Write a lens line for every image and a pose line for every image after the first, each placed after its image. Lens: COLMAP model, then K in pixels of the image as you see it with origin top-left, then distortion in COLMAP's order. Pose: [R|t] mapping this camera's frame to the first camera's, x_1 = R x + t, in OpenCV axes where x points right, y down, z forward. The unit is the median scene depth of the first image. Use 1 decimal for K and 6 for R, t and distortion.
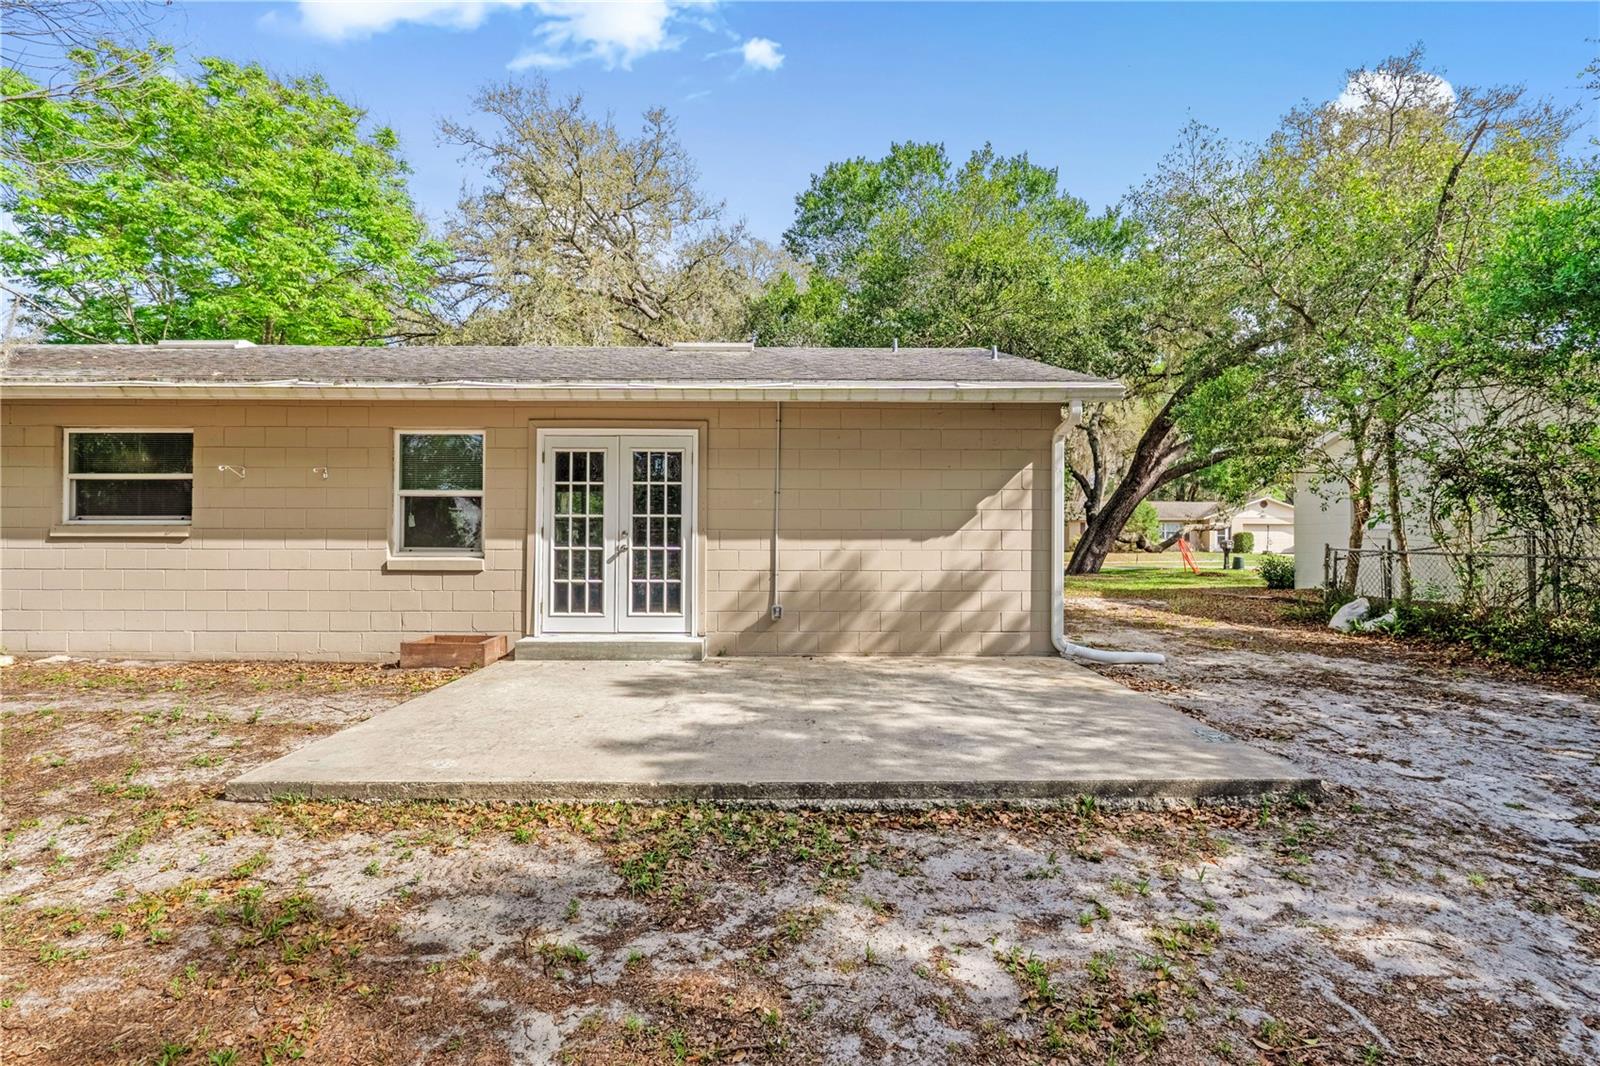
lens RADIAL K [[741.2, 0, 792.4], [0, 741.2, 540.6], [0, 0, 1]] dist [-0.005417, -0.000209]
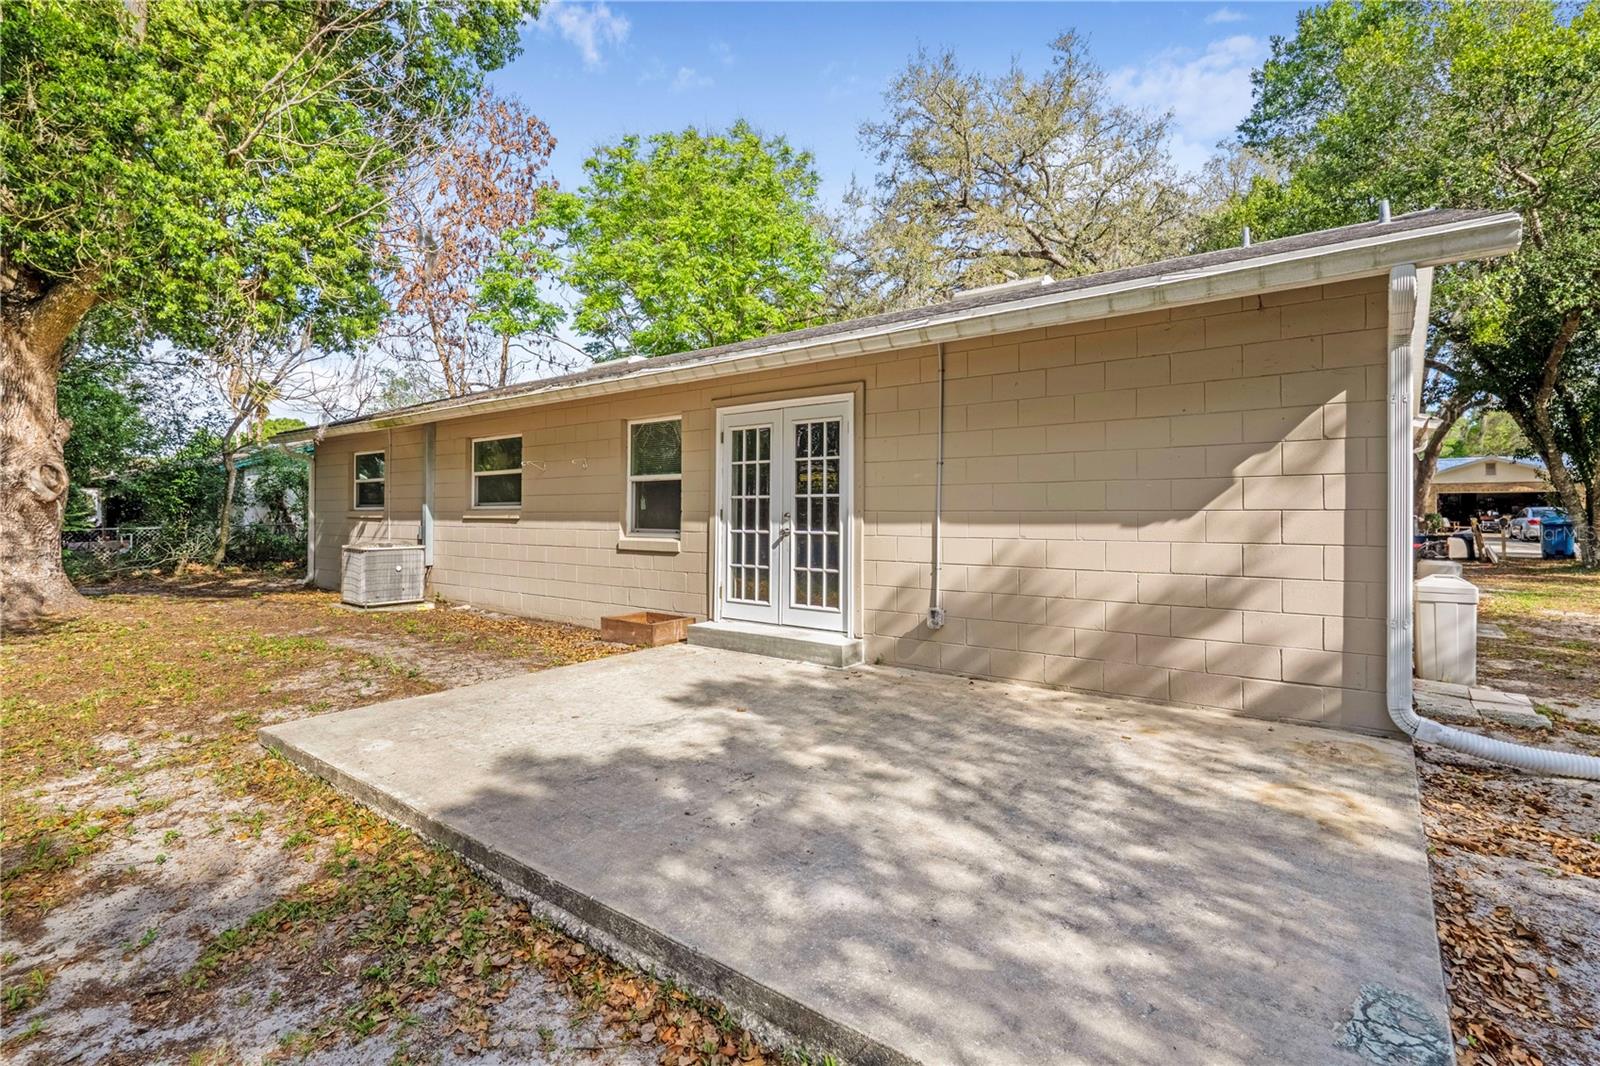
lens RADIAL K [[741.2, 0, 802.0], [0, 741.2, 517.5], [0, 0, 1]] dist [-0.005417, -0.000209]
pose [[0.787386, 0.000869, -0.616459, 0.344846], [0.002558, 0.999986, 0.004677, -0.011819], [0.616455, -0.005259, 0.787373, 0.298916]]
